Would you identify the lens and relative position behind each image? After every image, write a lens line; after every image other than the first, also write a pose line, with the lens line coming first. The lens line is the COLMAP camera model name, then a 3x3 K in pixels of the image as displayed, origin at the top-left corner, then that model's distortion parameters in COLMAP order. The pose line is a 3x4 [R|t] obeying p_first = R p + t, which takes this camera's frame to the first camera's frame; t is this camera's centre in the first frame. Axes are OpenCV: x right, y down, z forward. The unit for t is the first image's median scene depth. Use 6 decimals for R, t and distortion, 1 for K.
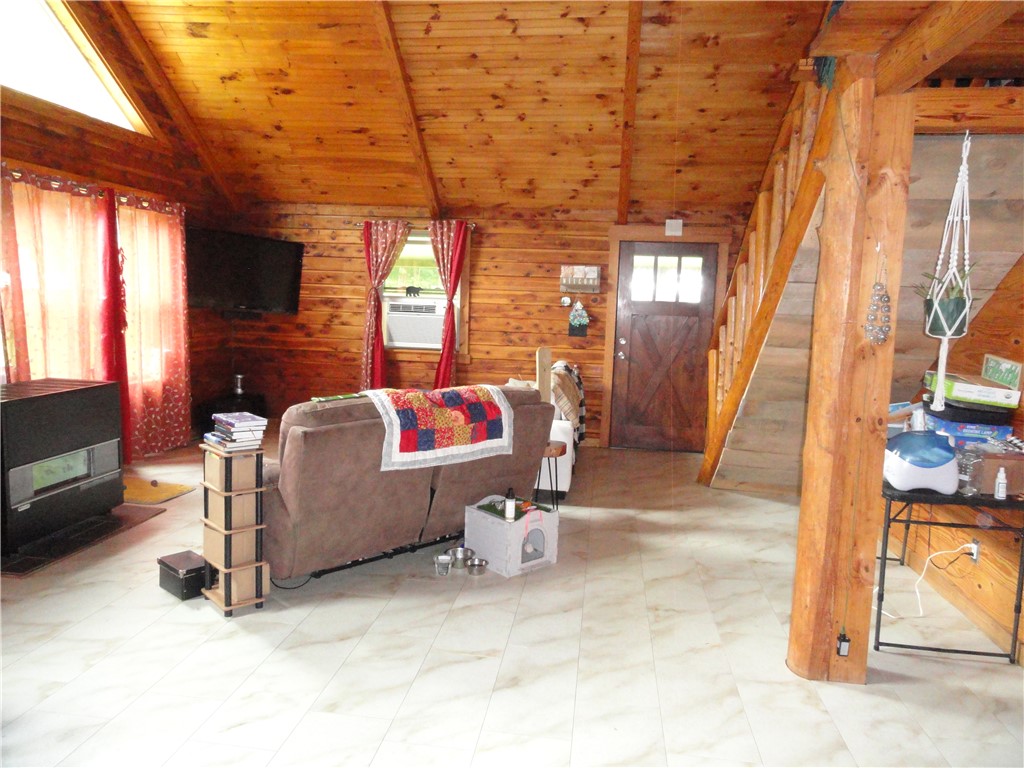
lens RADIAL K [[716.5, 0, 508.1], [0, 716.5, 381.5], [0, 0, 1]] dist [-0.002369, 0.010324]
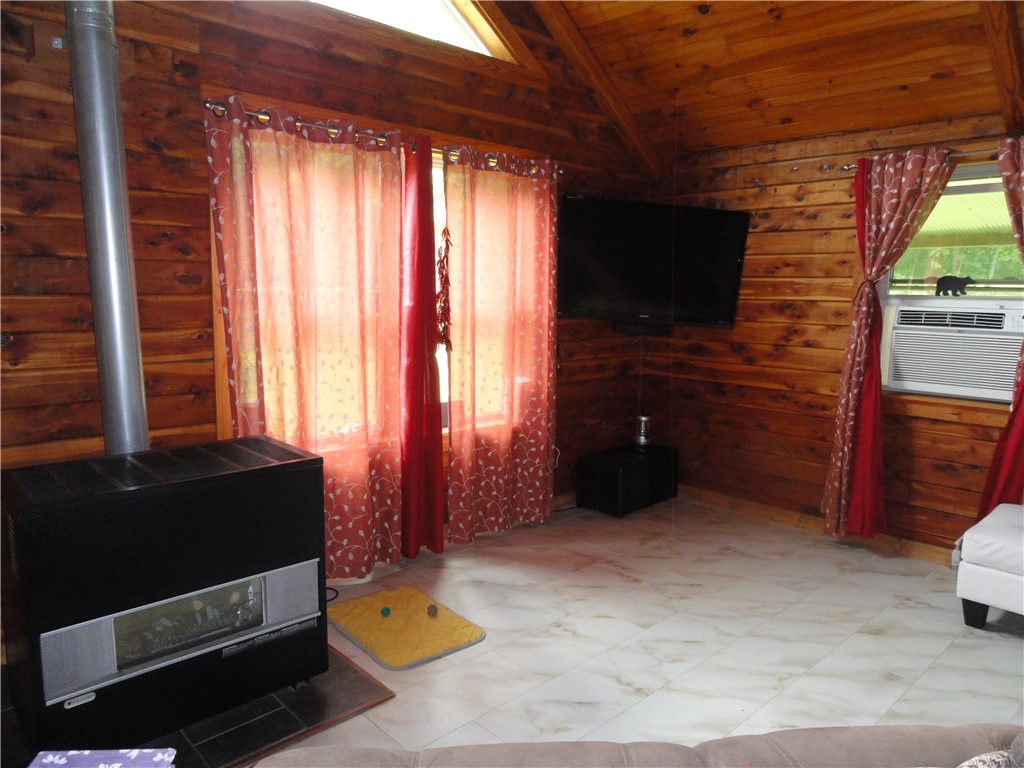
lens RADIAL K [[716.5, 0, 511.2], [0, 716.5, 382.8], [0, 0, 1]] dist [-0.002369, 0.010324]
pose [[0.779929, 0.058776, -0.623102, -0.057177], [-0.061075, 0.997976, 0.017690, -0.047880], [0.622881, 0.024259, 0.781940, 0.418933]]
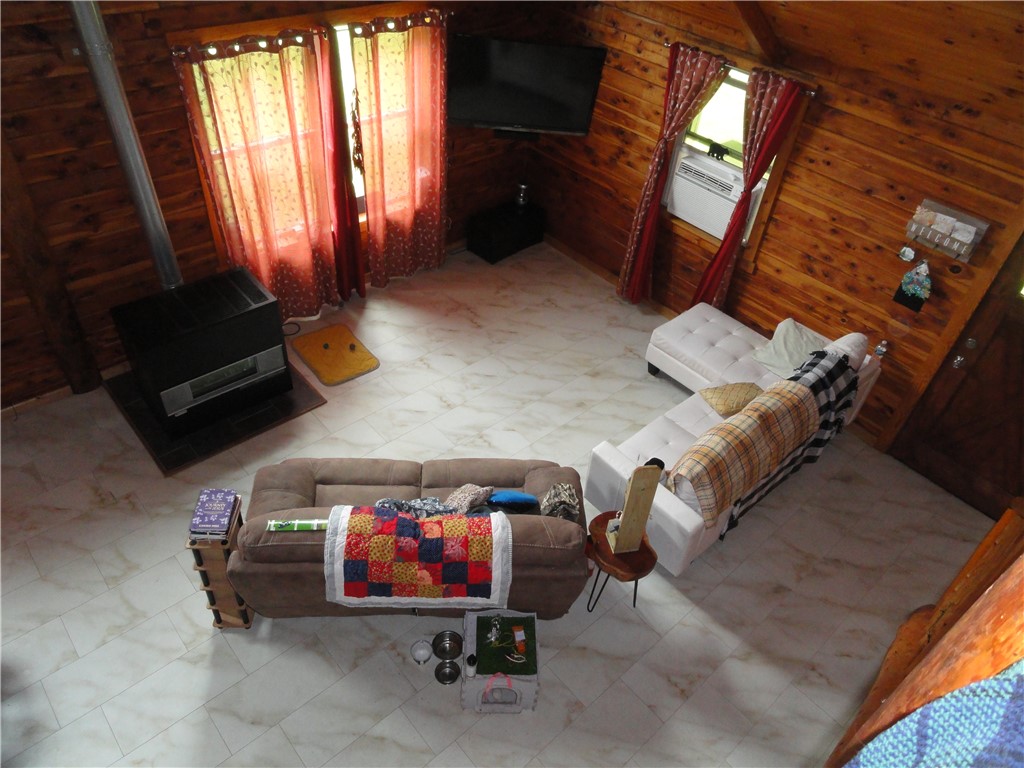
lens RADIAL K [[716.5, 0, 508.8], [0, 716.5, 381.4], [0, 0, 1]] dist [-0.002369, 0.010324]
pose [[0.760605, 0.443574, -0.474050, 0.164344], [-0.122312, 0.815020, 0.566376, -0.339357], [0.637590, -0.372806, 0.674162, 0.298581]]
